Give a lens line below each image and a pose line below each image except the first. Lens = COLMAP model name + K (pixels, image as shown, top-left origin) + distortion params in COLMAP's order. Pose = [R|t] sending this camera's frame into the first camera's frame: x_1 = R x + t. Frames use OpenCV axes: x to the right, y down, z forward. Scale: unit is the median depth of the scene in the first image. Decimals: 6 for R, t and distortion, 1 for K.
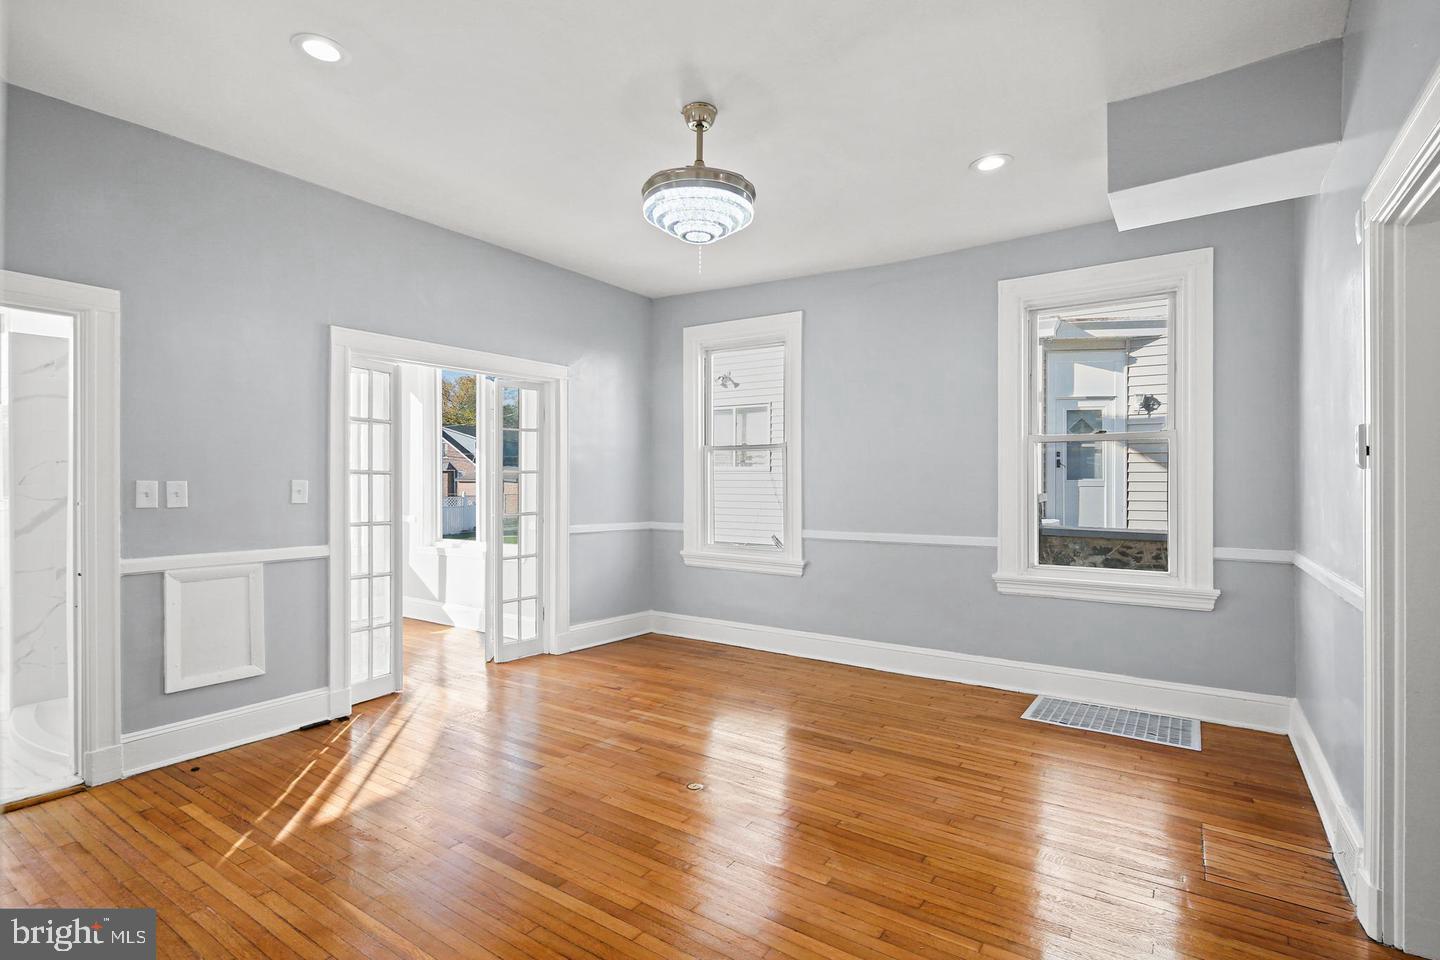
lens RADIAL K [[696.1, 0, 714.8], [0, 696.1, 482.9], [0, 0, 1]] dist [0.000619, -0.000165]
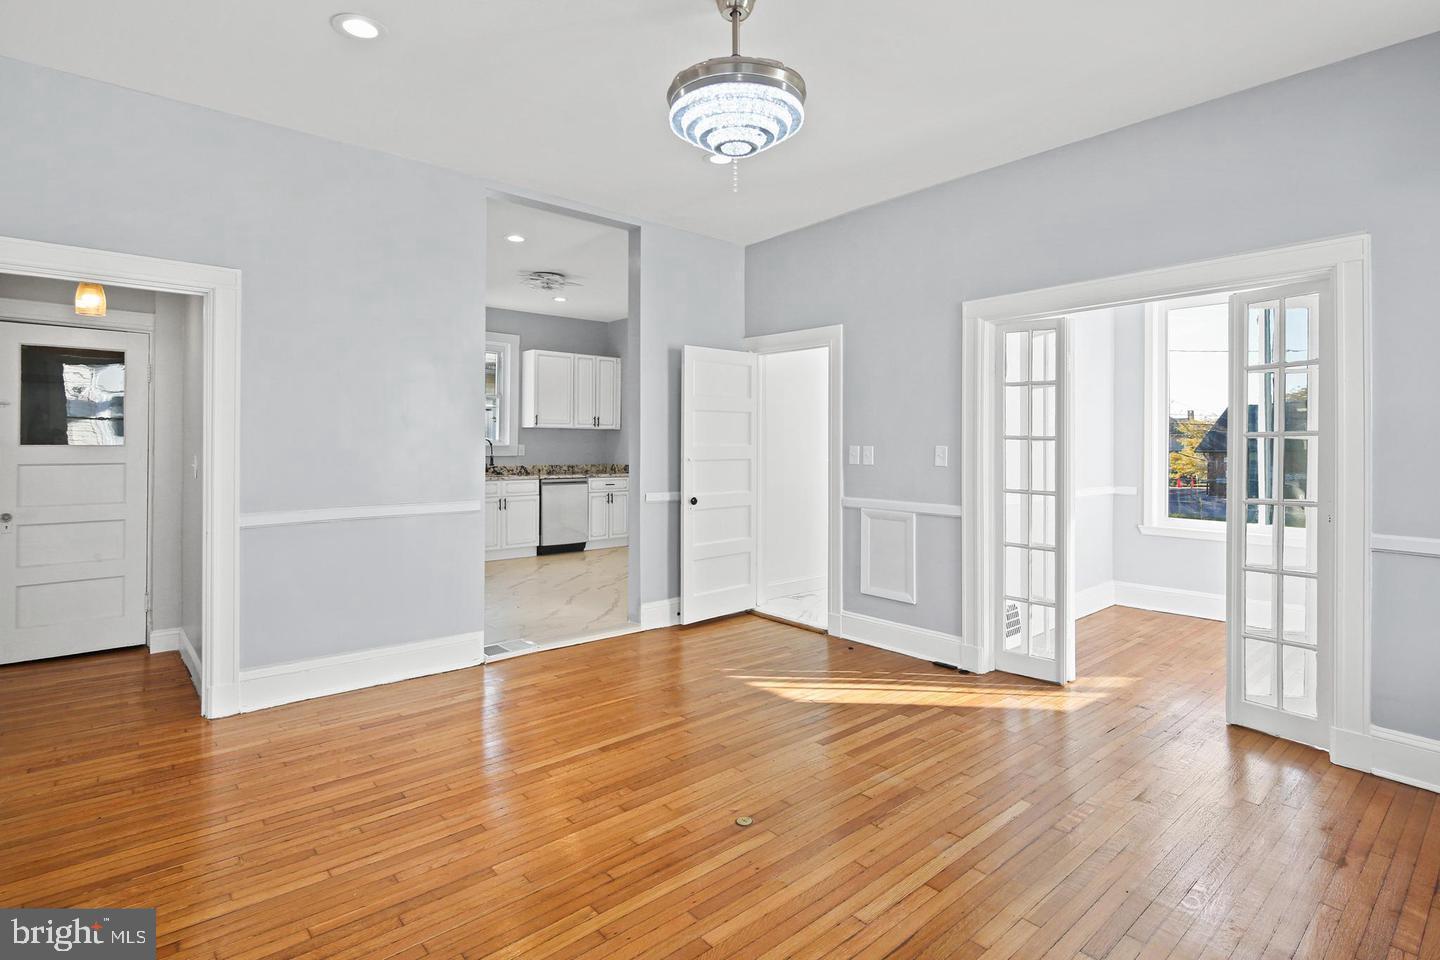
lens RADIAL K [[709.6, 0, 718.2], [0, 709.6, 446.8], [0, 0, 1]] dist [0.001686, 0.000130]
pose [[-0.252844, -0.000215, -0.967507, 0.612527], [-0.008061, 0.999966, 0.001884, -0.002171], [0.967473, 0.008275, -0.252837, 0.924085]]
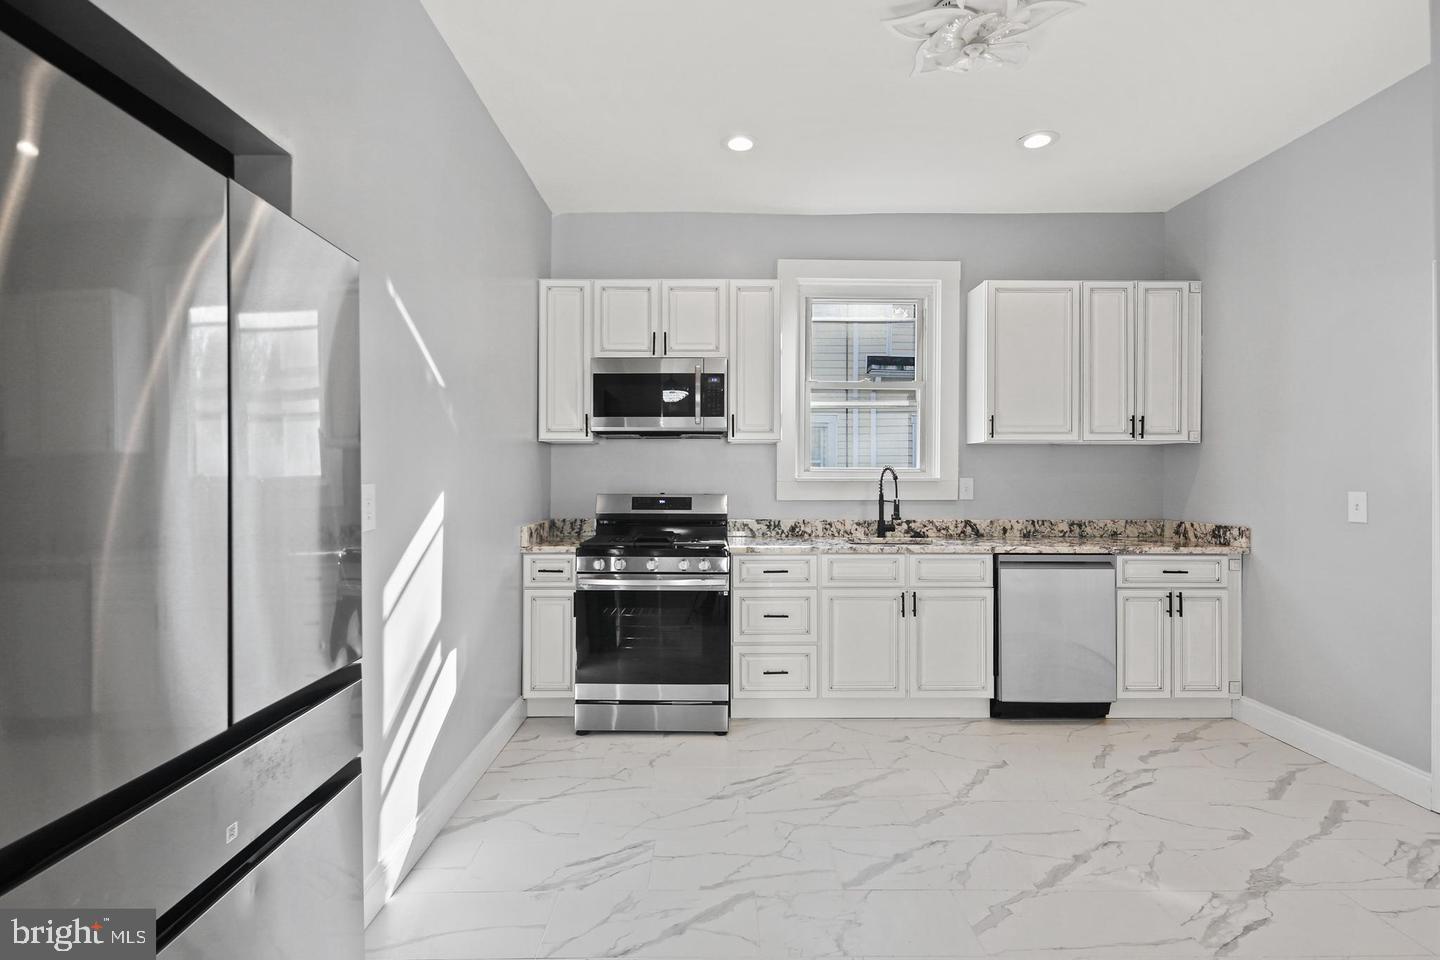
lens RADIAL K [[717.3, 0, 714.5], [0, 717.3, 473.8], [0, 0, 1]] dist [0.001065, -0.000416]
pose [[-0.820615, -0.005031, -0.571459, 0.176031], [-0.005218, 0.999986, -0.001312, -0.002526], [0.571458, 0.001905, -0.820629, 0.728499]]
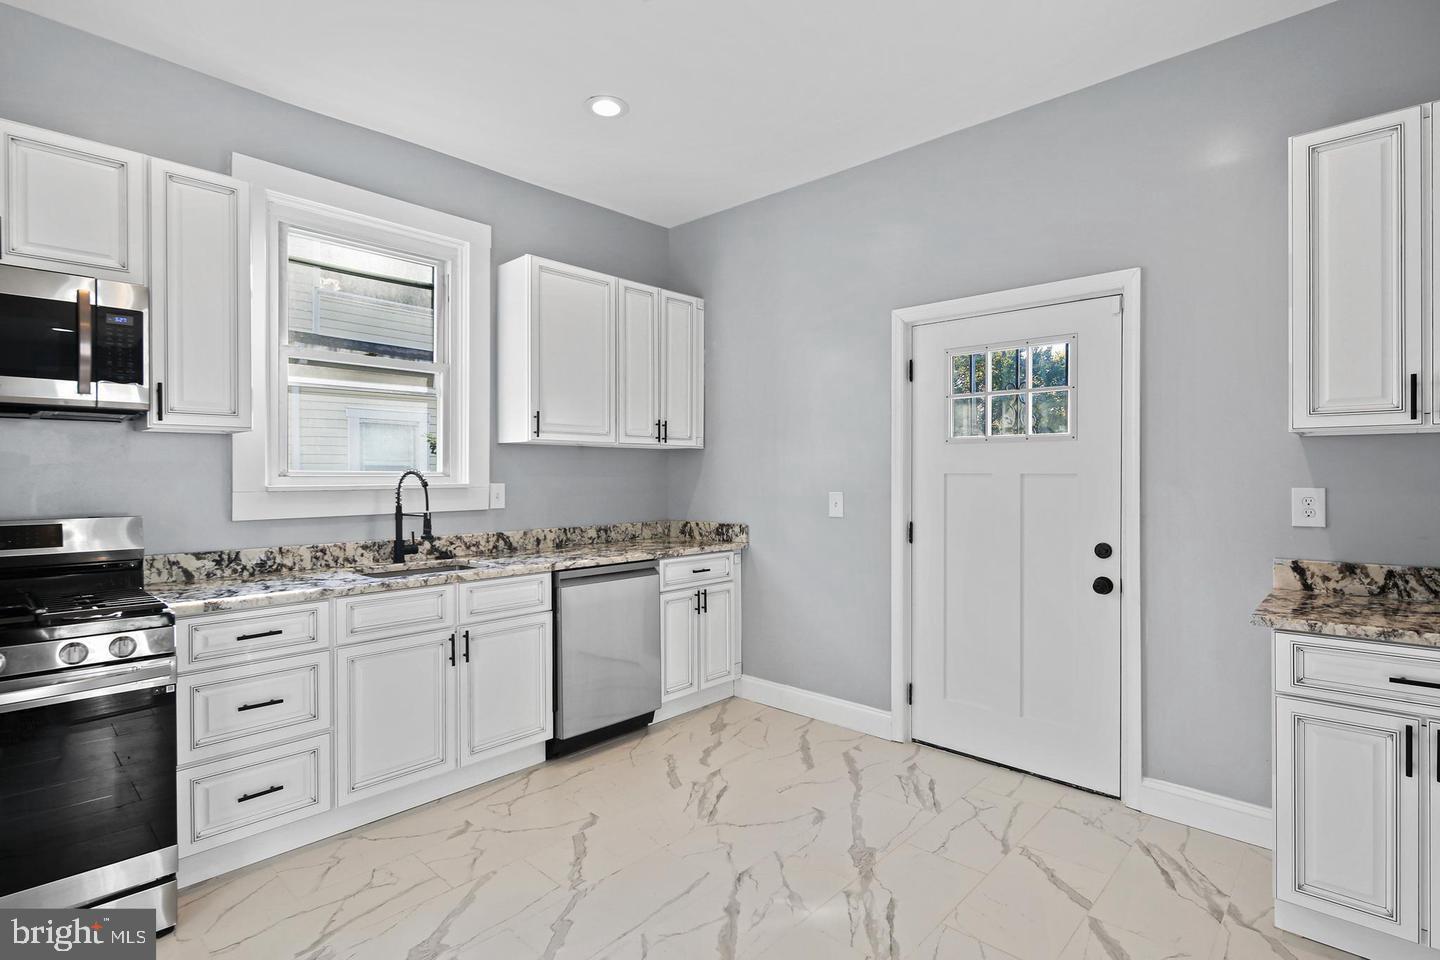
lens RADIAL K [[709.9, 0, 731.3], [0, 709.9, 477.0], [0, 0, 1]] dist [0.003719, -0.000271]
pose [[-0.141344, 0.000896, -0.989960, 0.145448], [0.000177, 1.000000, 0.000880, -0.005148], [0.989961, -0.000051, -0.141344, 0.620380]]
